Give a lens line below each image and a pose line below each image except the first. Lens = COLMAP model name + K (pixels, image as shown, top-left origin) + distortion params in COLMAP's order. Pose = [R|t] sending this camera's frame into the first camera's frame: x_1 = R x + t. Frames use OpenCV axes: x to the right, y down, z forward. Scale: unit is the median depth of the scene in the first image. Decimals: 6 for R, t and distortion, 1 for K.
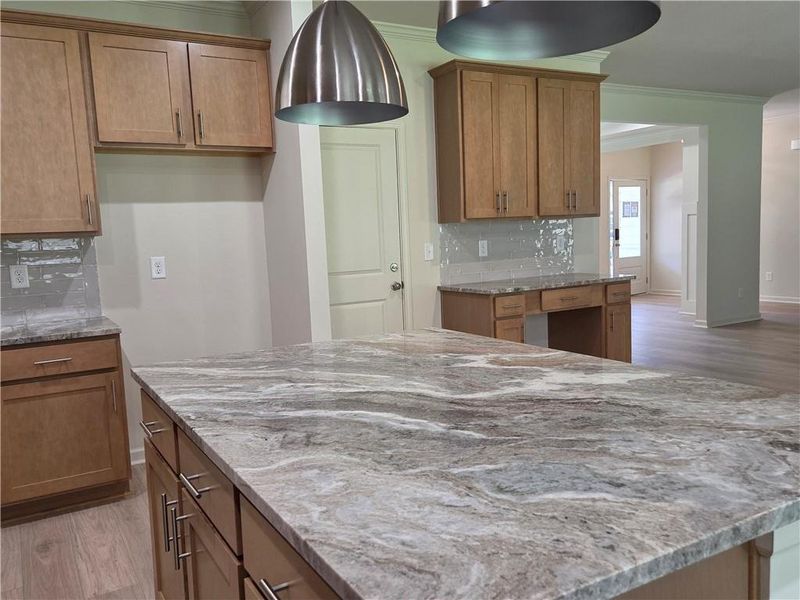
lens RADIAL K [[665.6, 0, 400.0], [0, 665.6, 300.0], [0, 0, 1]] dist [0.043532, -0.007872]
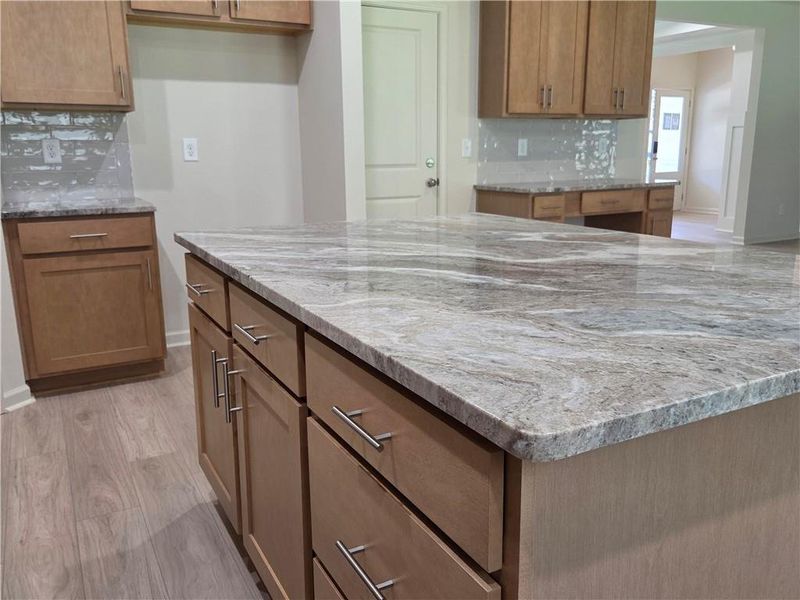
lens RADIAL K [[671.3, 0, 401.8], [0, 671.3, 288.8], [0, 0, 1]] dist [0.042821, -0.015652]
pose [[0.999038, 0.038799, -0.020414, -0.033227], [-0.036516, 0.994082, 0.102309, 0.050074], [0.024263, -0.101465, 0.994543, 0.015227]]
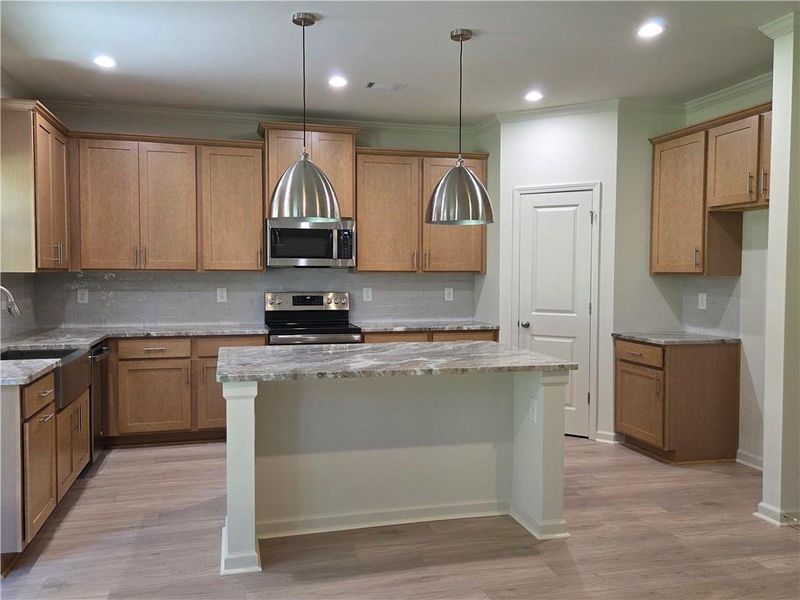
lens RADIAL K [[665.6, 0, 400.0], [0, 665.6, 300.0], [0, 0, 1]] dist [0.043532, -0.007872]
pose [[-0.261403, 0.078829, -0.962005, 1.150106], [-0.094339, 0.989801, 0.106741, -0.150796], [0.960609, 0.118657, -0.251300, 0.850406]]
